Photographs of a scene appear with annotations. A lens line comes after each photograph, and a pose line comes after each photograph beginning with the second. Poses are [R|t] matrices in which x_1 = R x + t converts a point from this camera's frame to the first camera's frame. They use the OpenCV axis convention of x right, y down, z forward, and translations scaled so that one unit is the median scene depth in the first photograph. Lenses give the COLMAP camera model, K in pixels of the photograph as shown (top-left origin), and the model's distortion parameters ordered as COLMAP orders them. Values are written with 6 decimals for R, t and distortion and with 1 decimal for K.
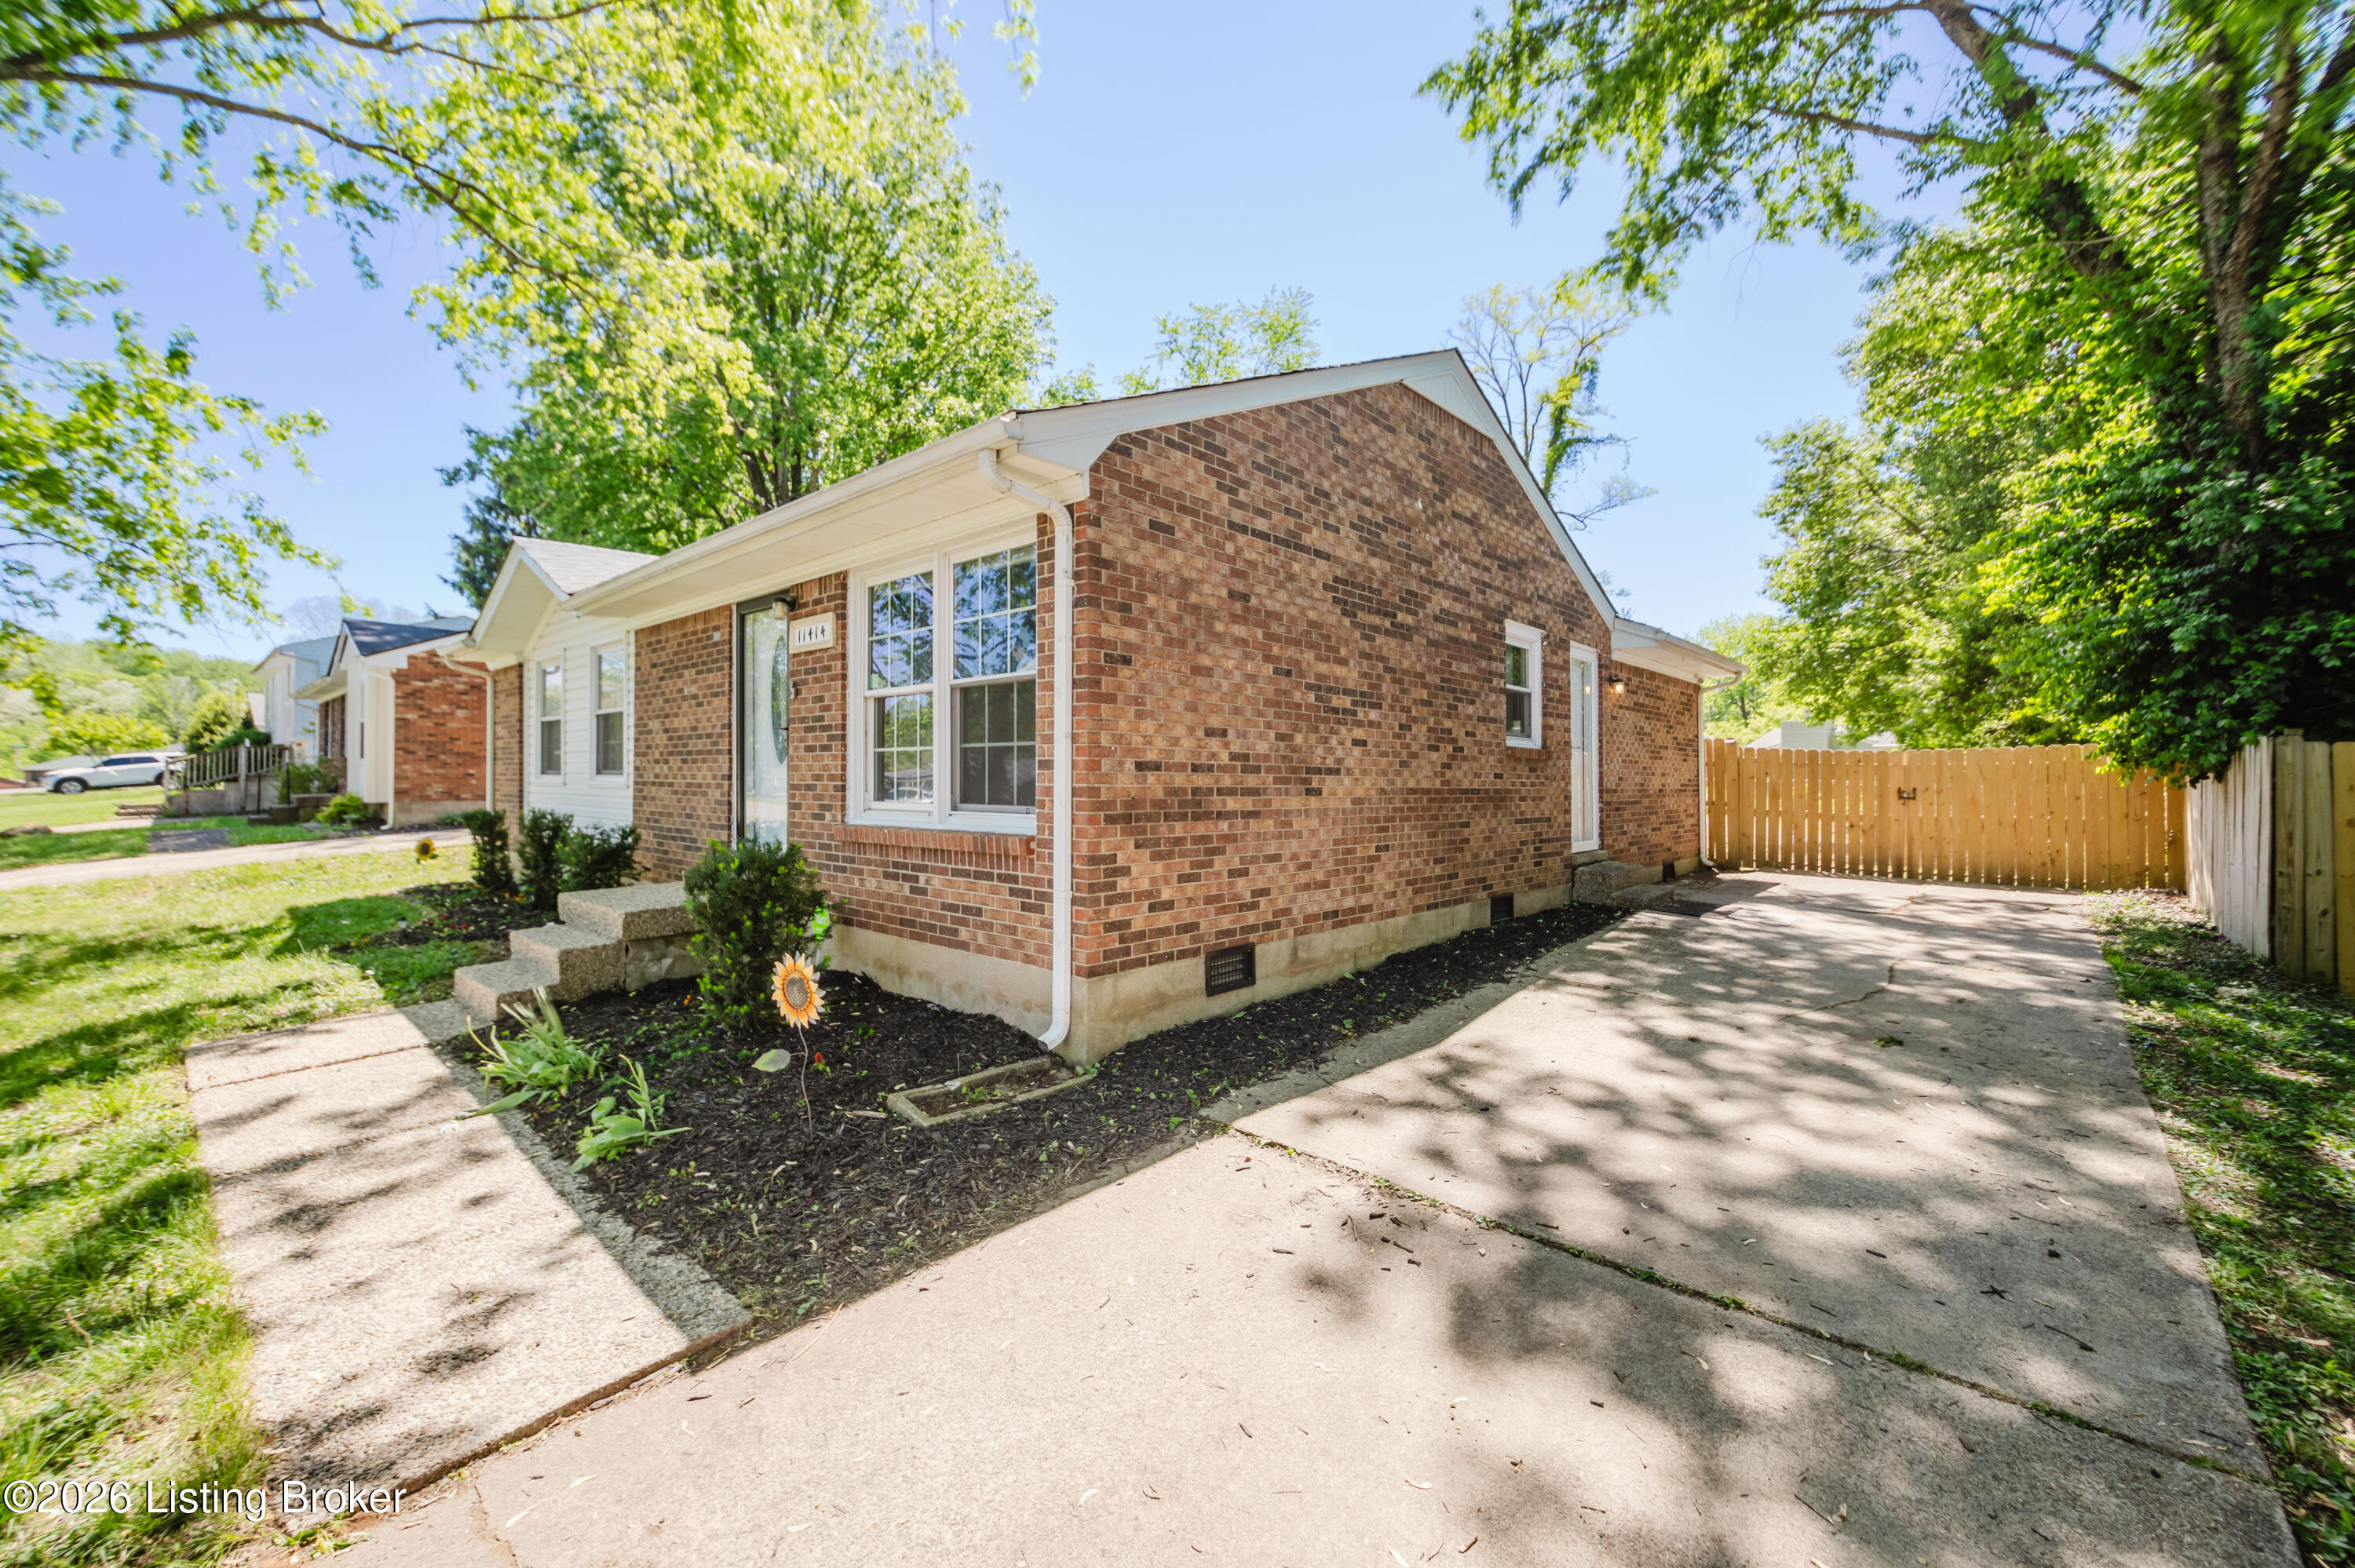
lens RADIAL K [[935.5, 0, 1166.6], [0, 935.5, 727.8], [0, 0, 1]] dist [0.008461, 0.000243]
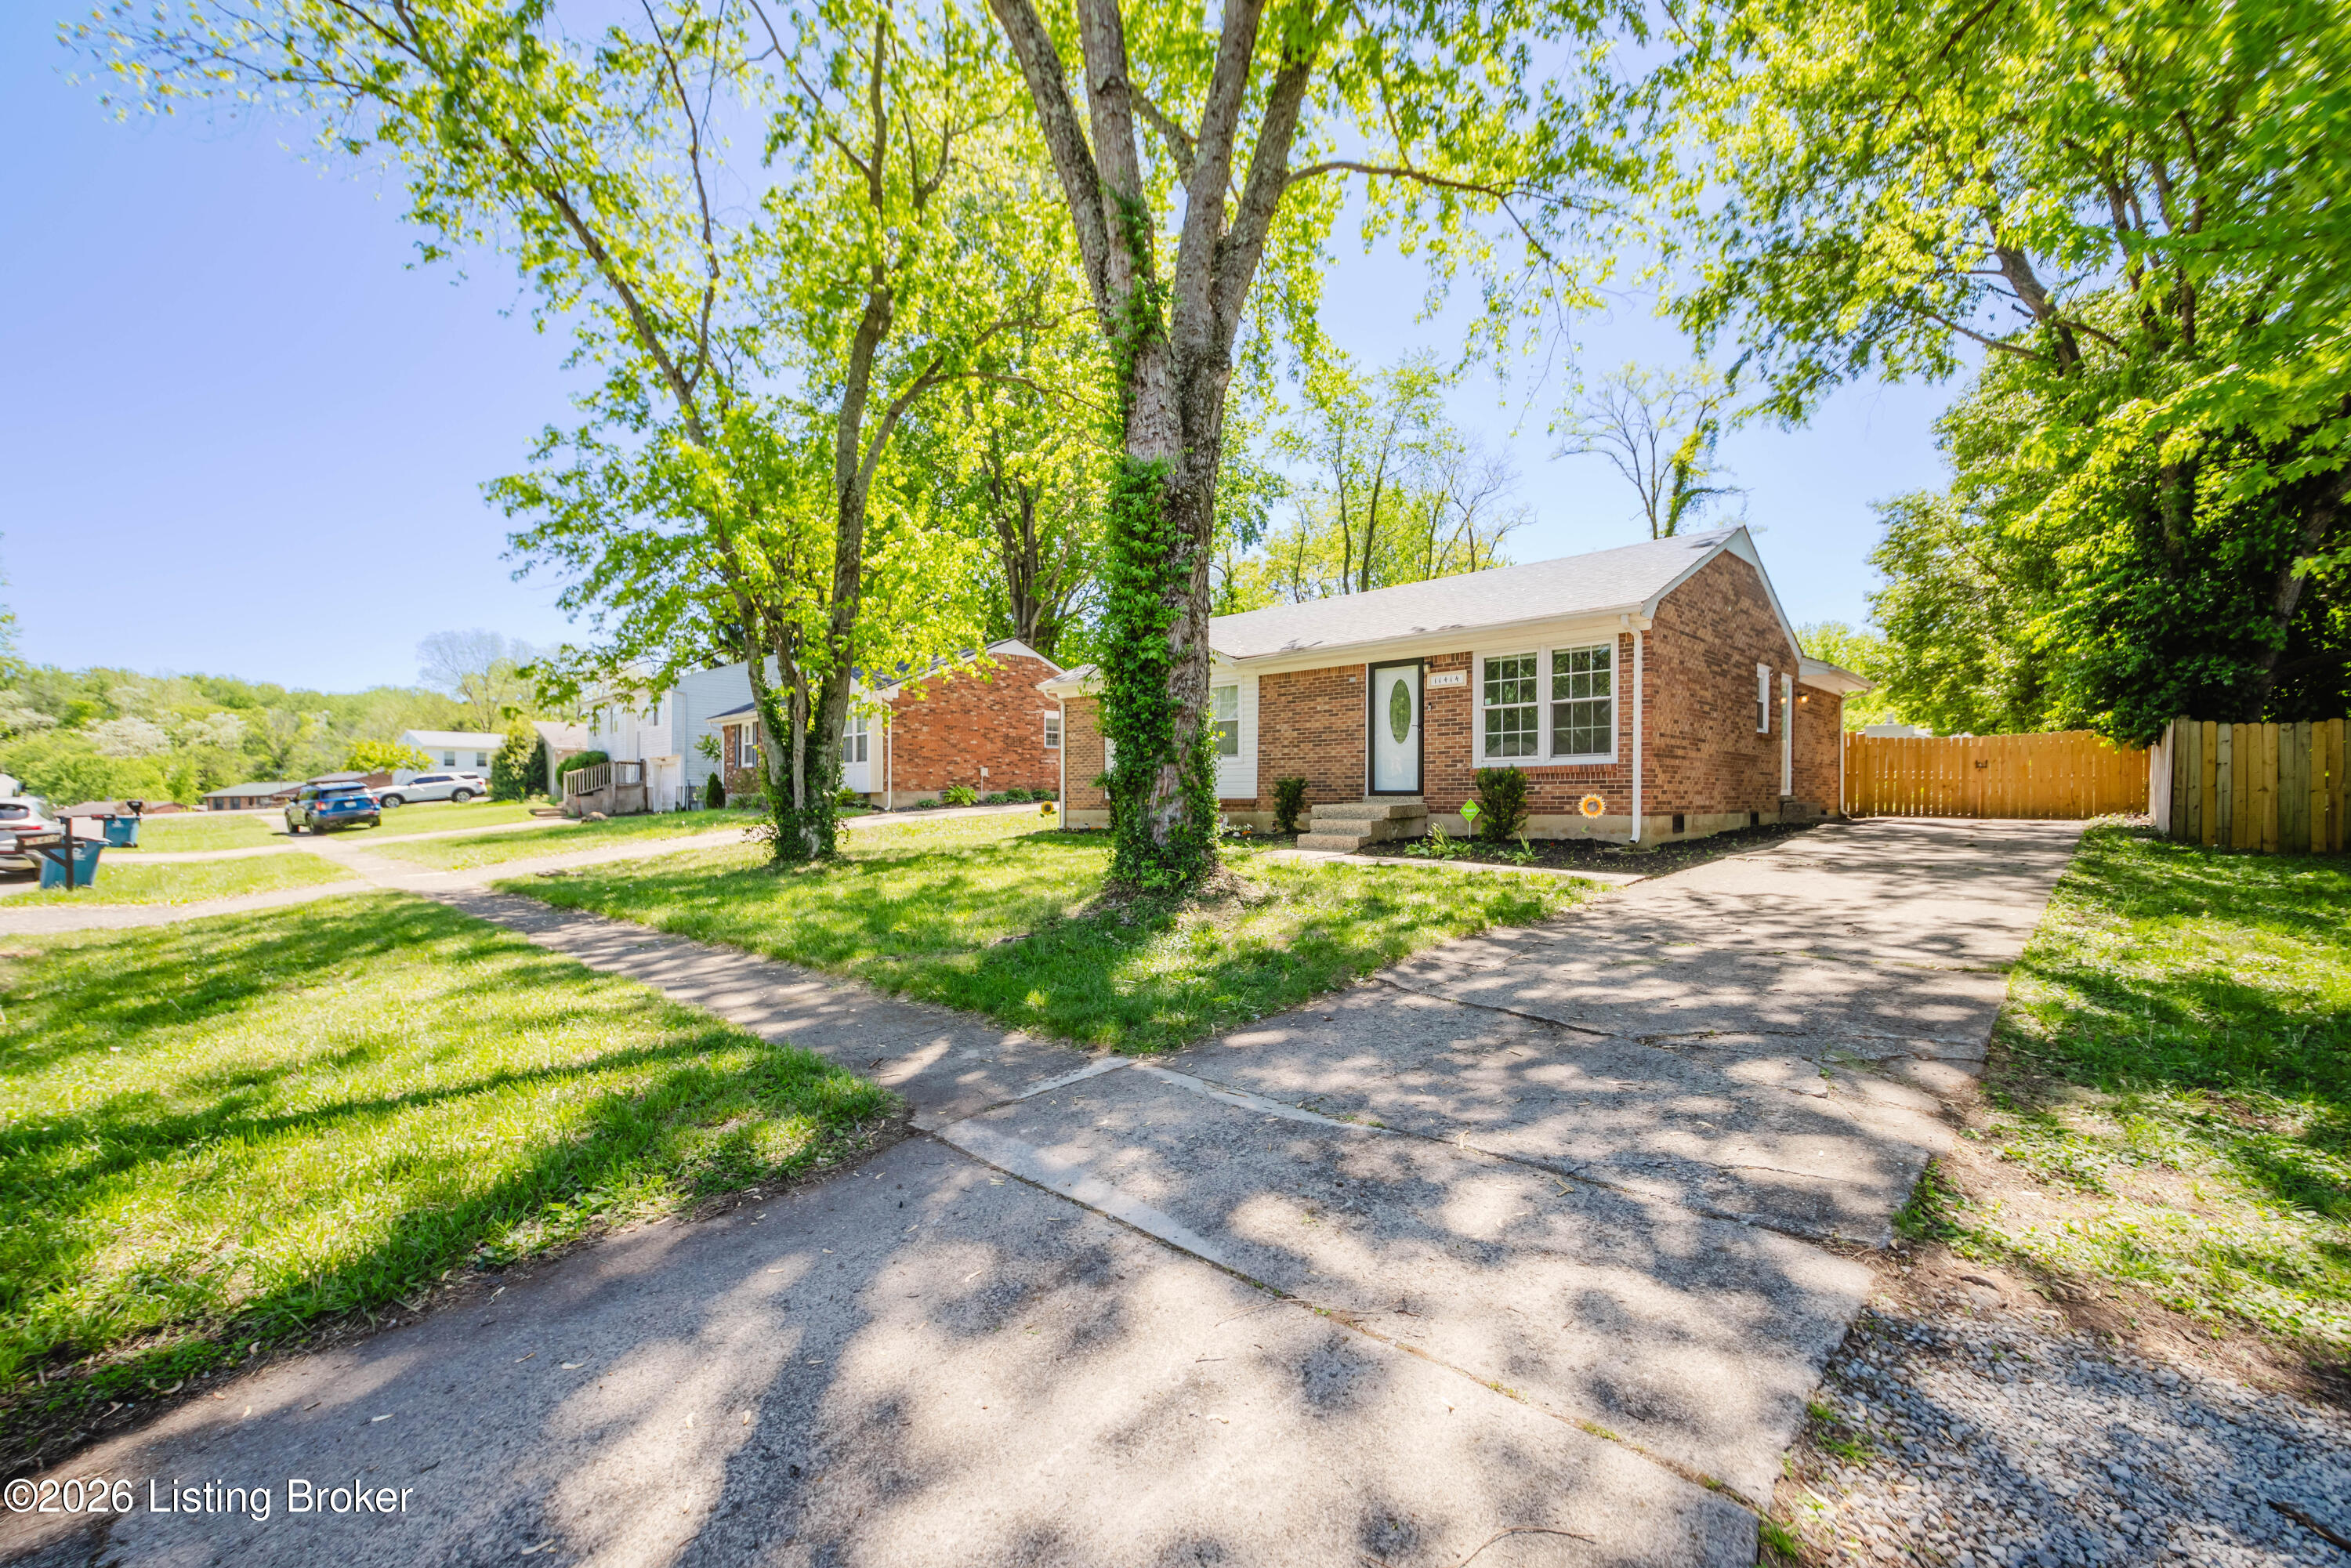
lens RADIAL K [[946.4, 0, 1166.3], [0, 946.4, 779.6], [0, 0, 1]] dist [0.016377, -0.008231]
pose [[0.999085, -0.011517, -0.041186, -0.403059], [0.013005, 0.999266, 0.036035, 0.017259], [0.040741, -0.036538, 0.998501, -0.513228]]
